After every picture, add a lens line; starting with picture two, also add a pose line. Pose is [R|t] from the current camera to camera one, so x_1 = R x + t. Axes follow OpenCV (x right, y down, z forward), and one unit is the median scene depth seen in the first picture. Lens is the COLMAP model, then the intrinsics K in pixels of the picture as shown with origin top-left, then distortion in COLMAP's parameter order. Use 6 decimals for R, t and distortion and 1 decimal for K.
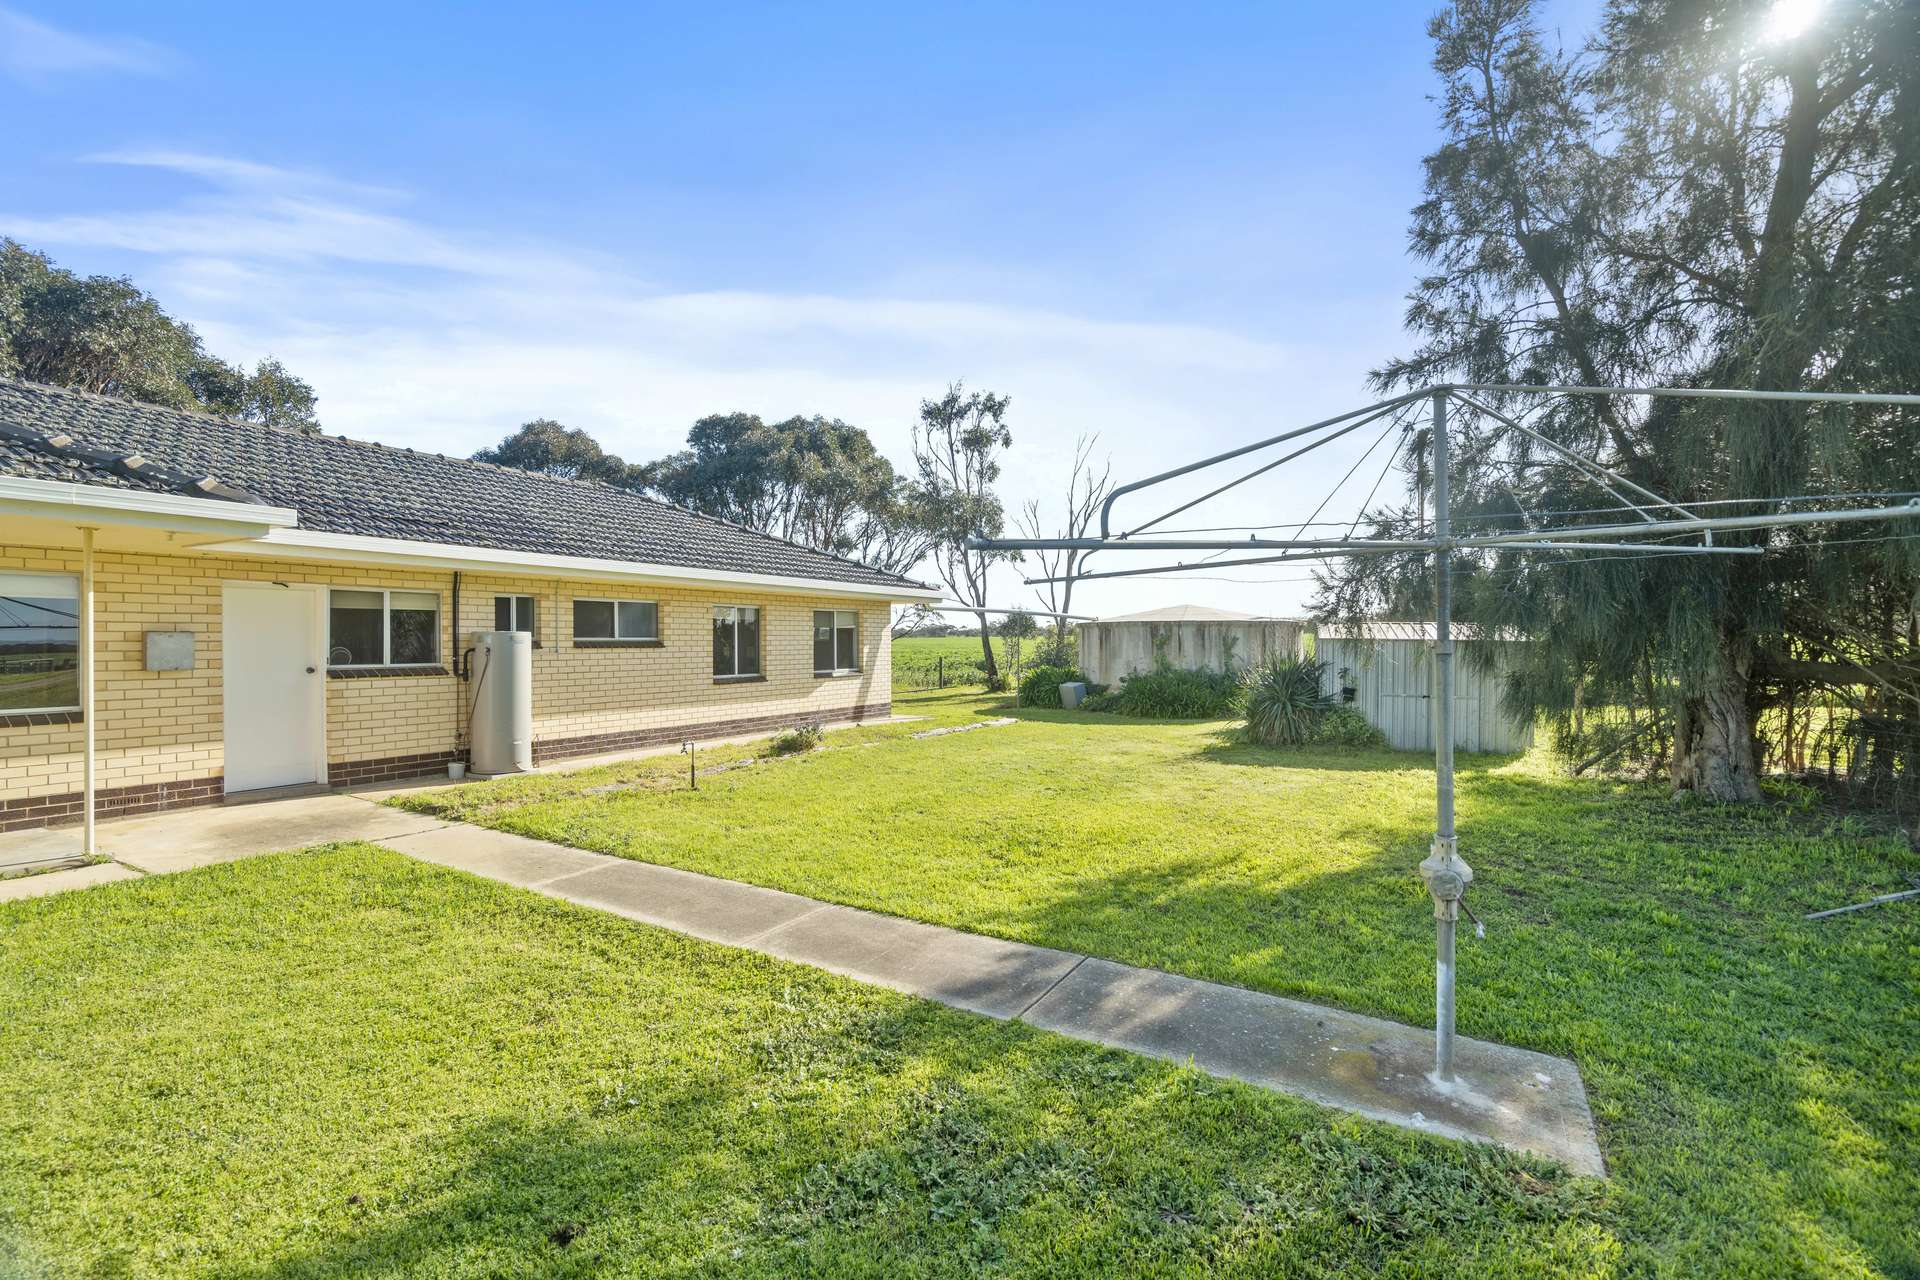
lens RADIAL K [[859.7, 0, 952.1], [0, 859.7, 640.5], [0, 0, 1]] dist [0.000043, 0.000066]
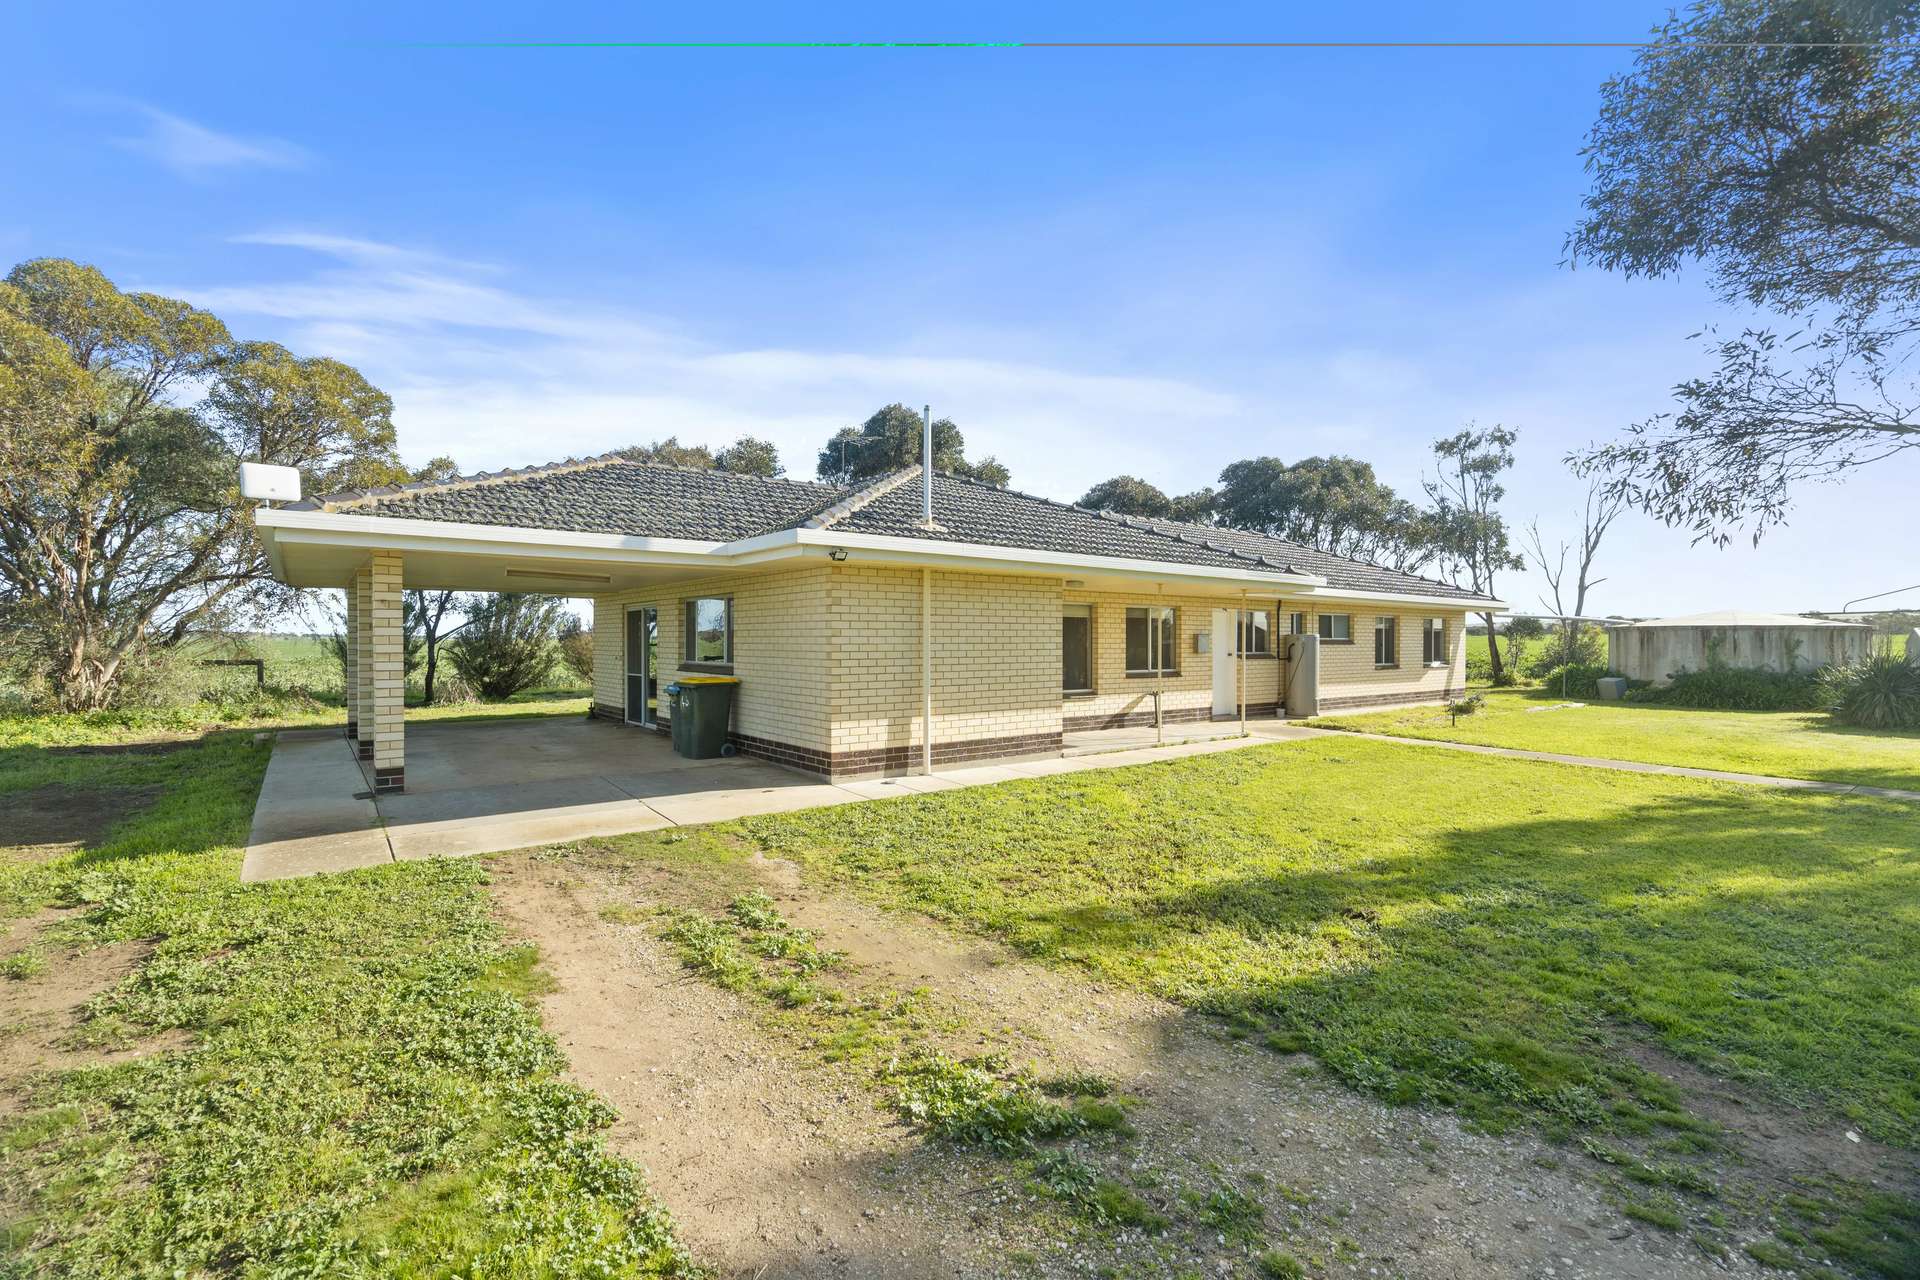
lens RADIAL K [[859.7, 0, 952.1], [0, 859.7, 640.5], [0, 0, 1]] dist [0.000043, 0.000066]
pose [[0.929352, 0.008275, -0.369103, -0.282095], [-0.007605, 0.999966, 0.003269, 0.001281], [0.369118, -0.000231, 0.929383, -0.449496]]
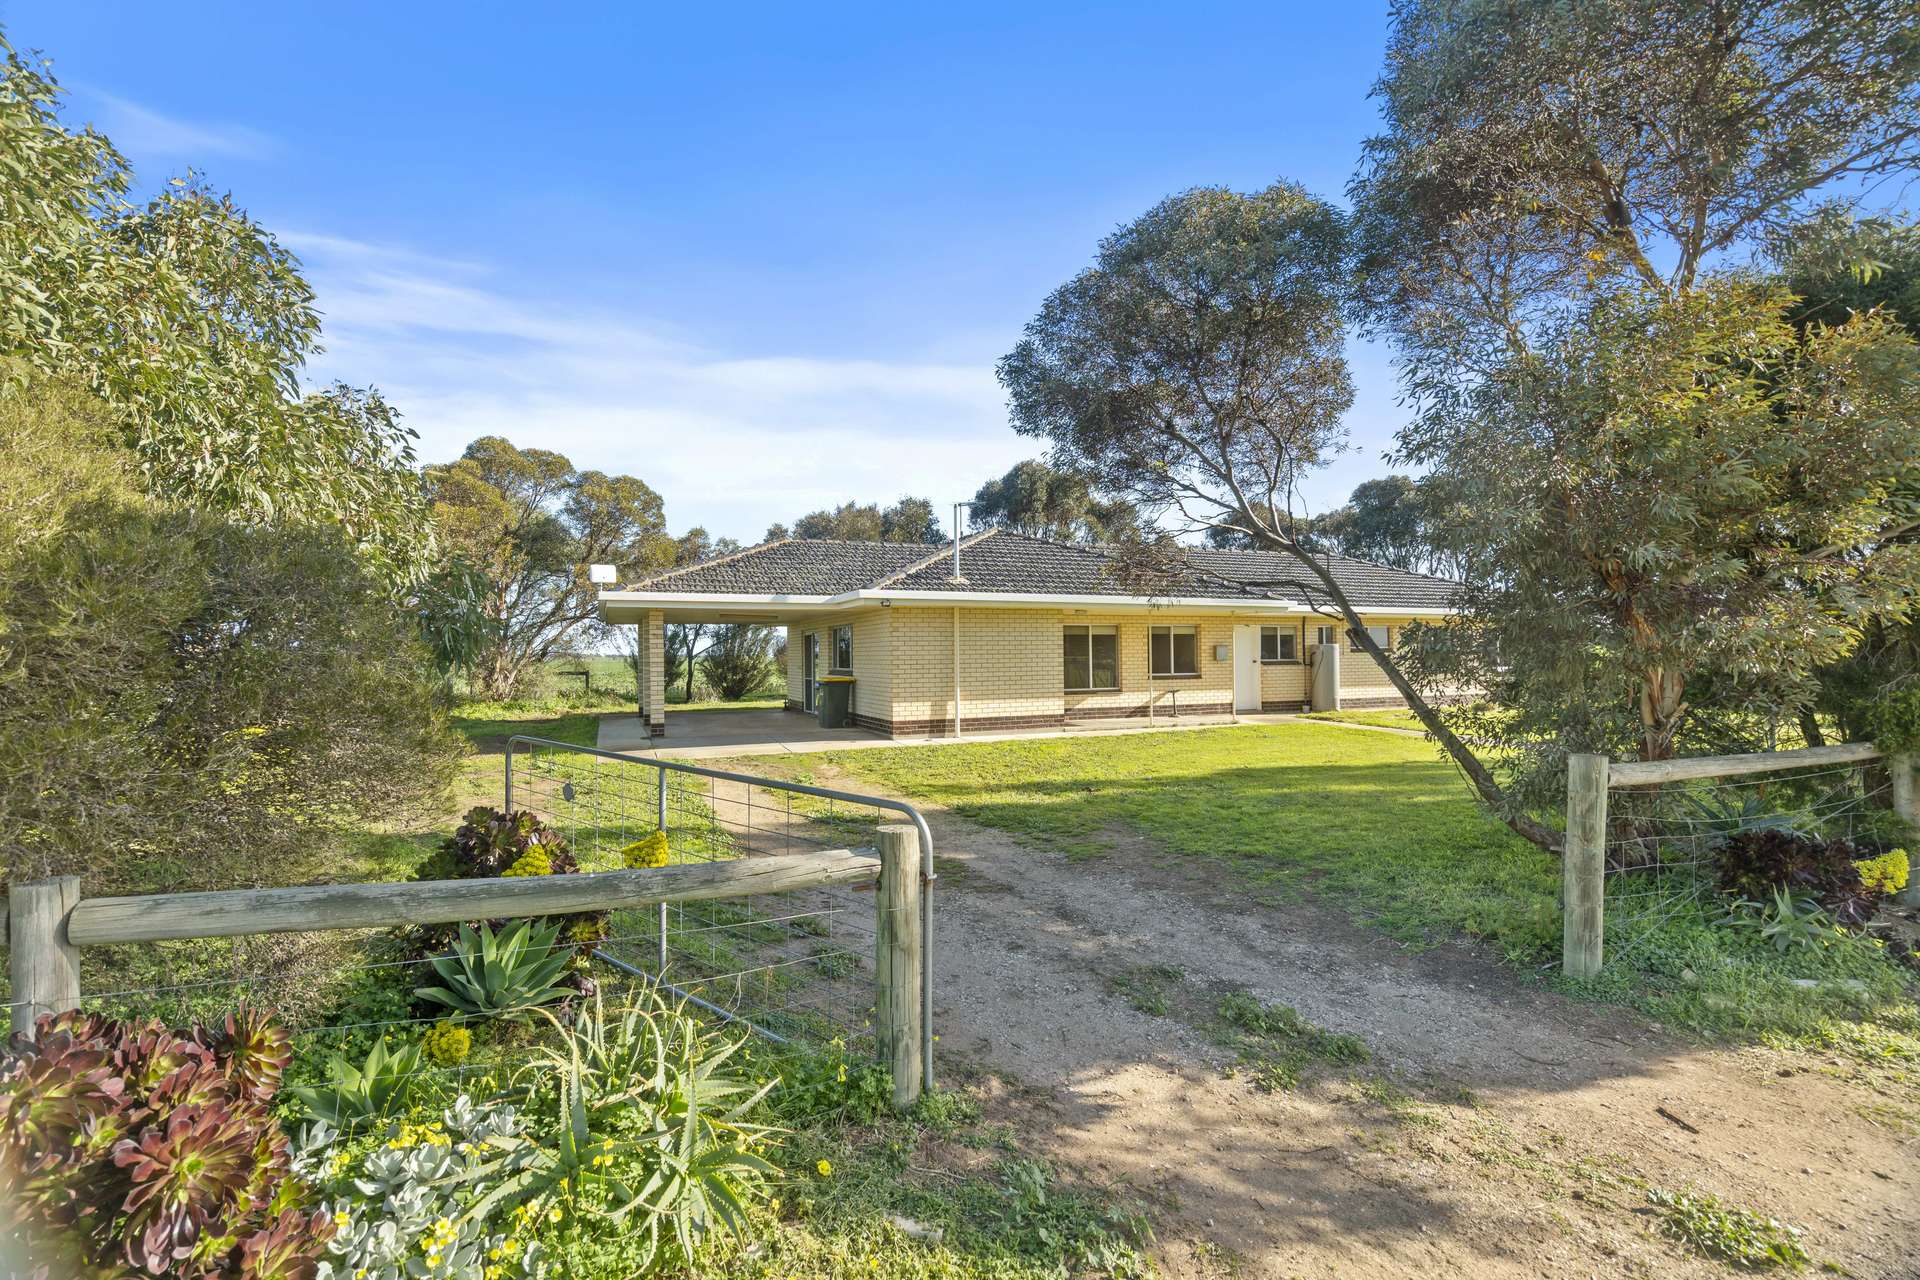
lens RADIAL K [[859.7, 0, 952.1], [0, 859.7, 640.5], [0, 0, 1]] dist [0.000043, 0.000066]
pose [[0.801221, -0.011323, -0.598261, -0.000537], [0.004087, 0.999901, -0.013451, 0.002572], [0.598355, 0.008332, 0.801188, -0.632884]]
